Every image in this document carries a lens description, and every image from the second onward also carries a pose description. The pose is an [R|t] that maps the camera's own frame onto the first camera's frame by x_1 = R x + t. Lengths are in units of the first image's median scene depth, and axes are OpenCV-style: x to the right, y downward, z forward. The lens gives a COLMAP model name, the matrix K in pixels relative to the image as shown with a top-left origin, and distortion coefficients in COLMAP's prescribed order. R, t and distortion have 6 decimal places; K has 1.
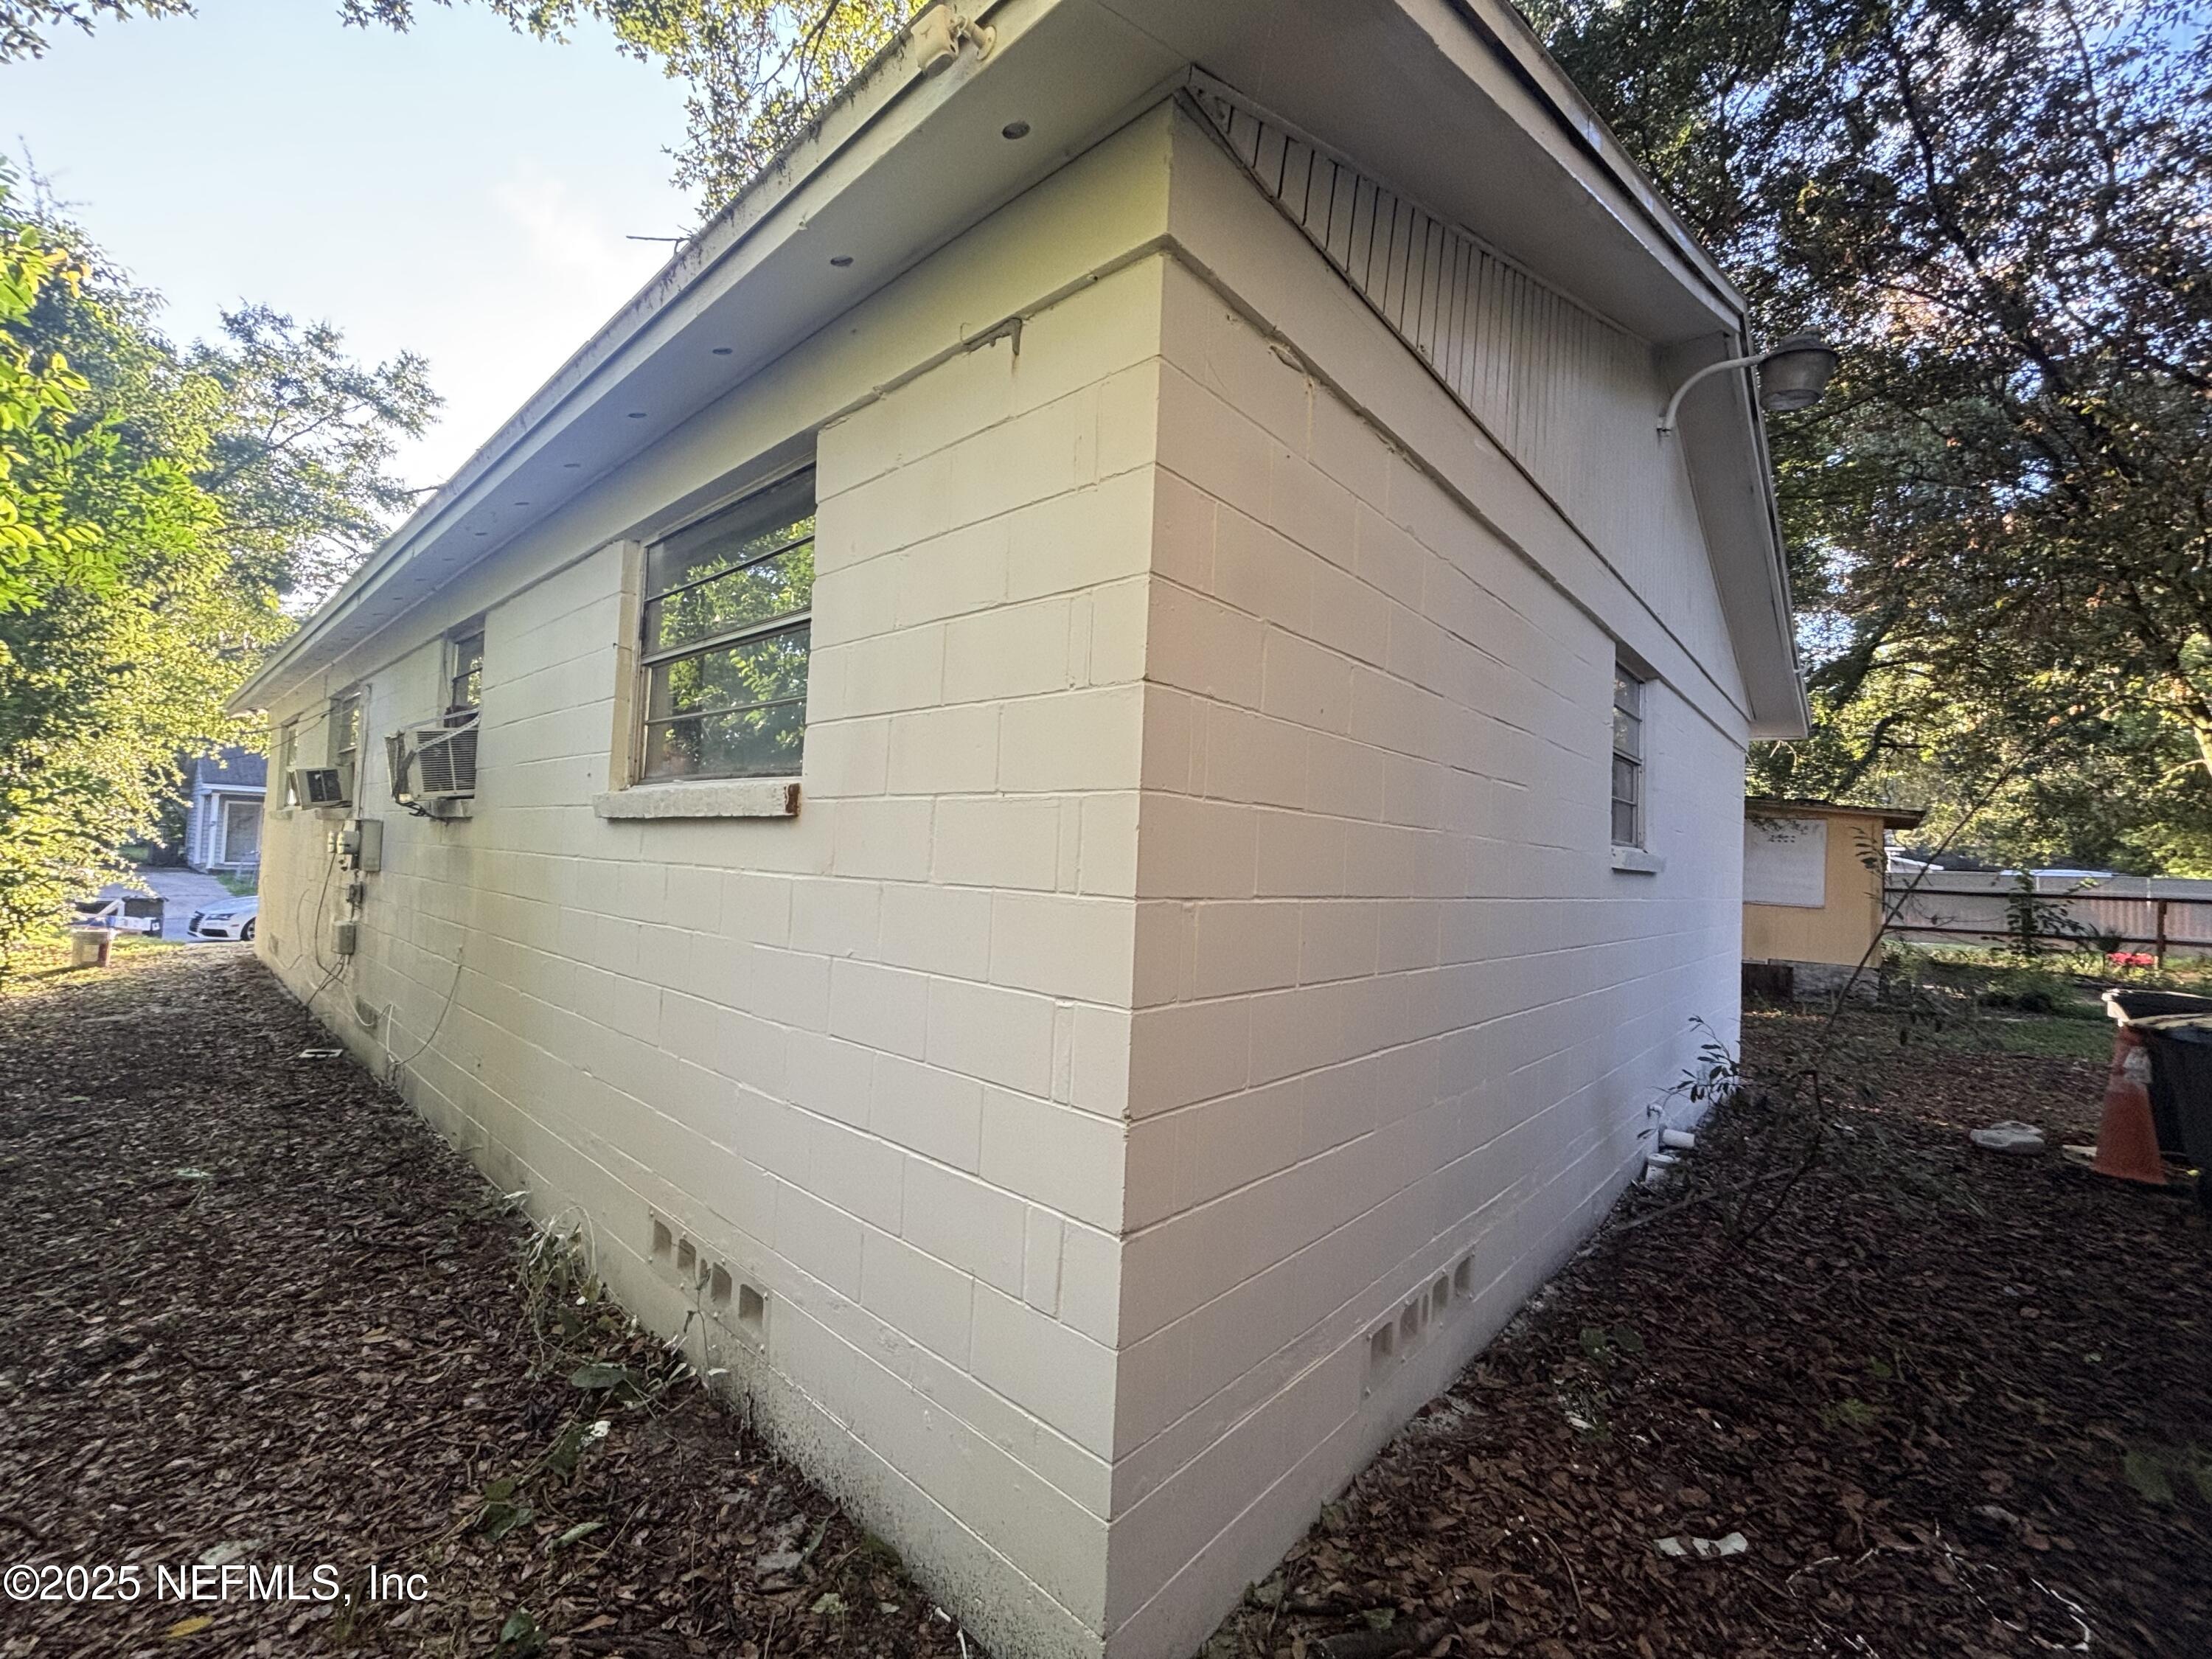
lens RADIAL K [[891.1, 0, 1107.2], [0, 891.1, 817.7], [0, 0, 1]] dist [0.000260, -0.000213]
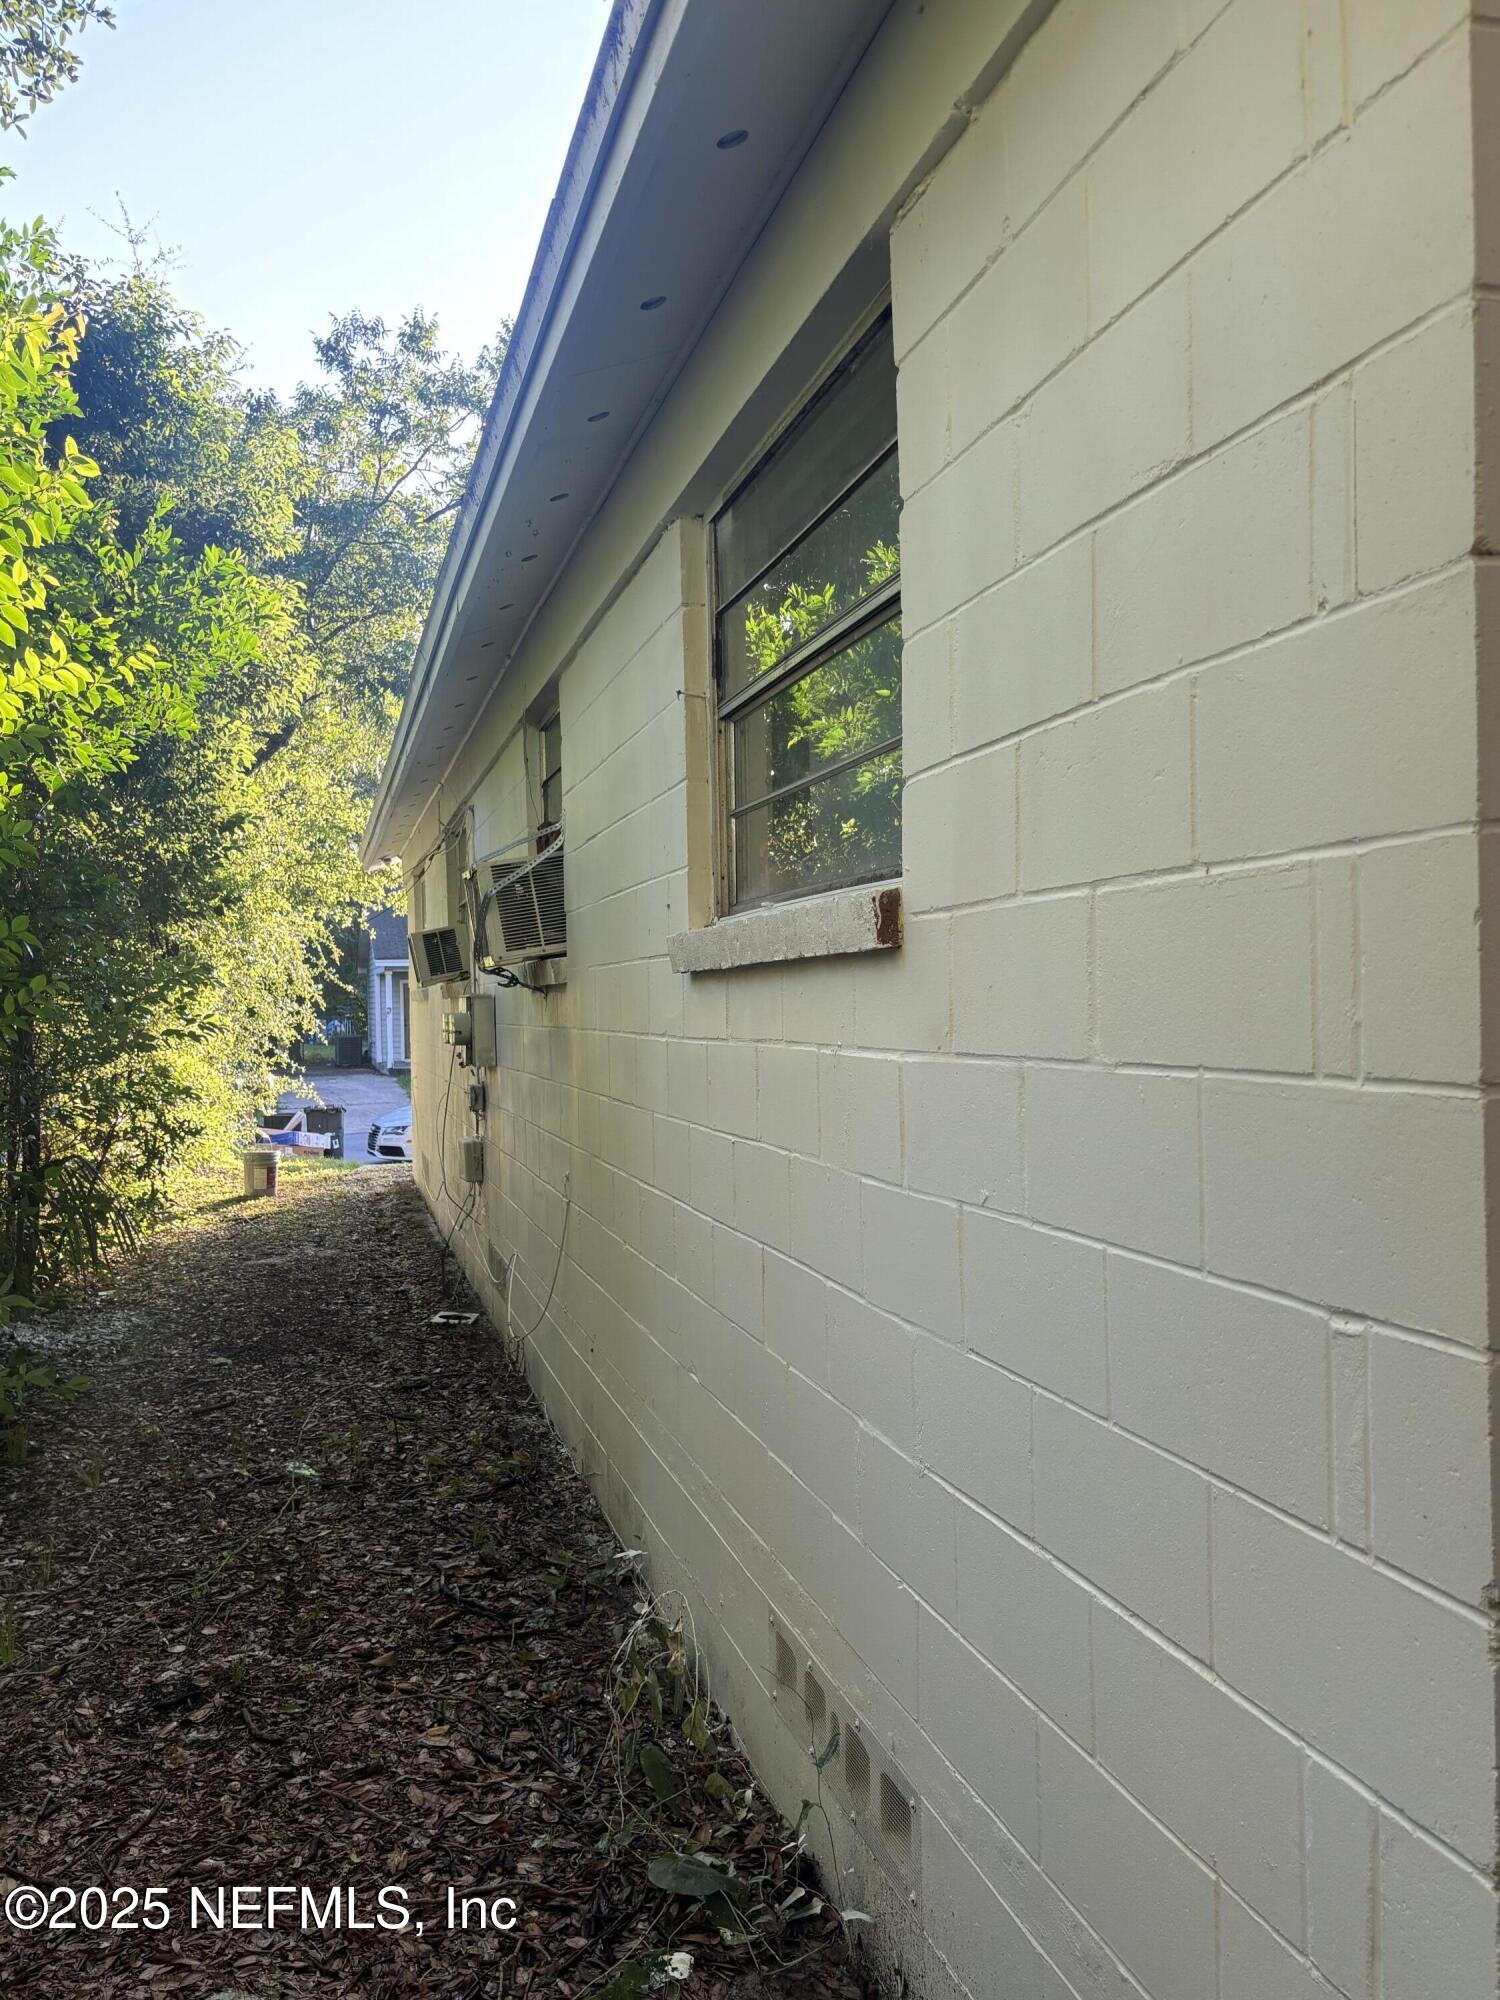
lens RADIAL K [[1584.4, 0, 750.0], [0, 1584.4, 1000.0], [0, 0, 1]] dist [0.023033, -0.009065]
pose [[0.836272, -0.058002, -0.545239, 0.075364], [0.079441, 0.996714, 0.015815, 0.005704], [0.542530, -0.056540, 0.838131, 0.094792]]
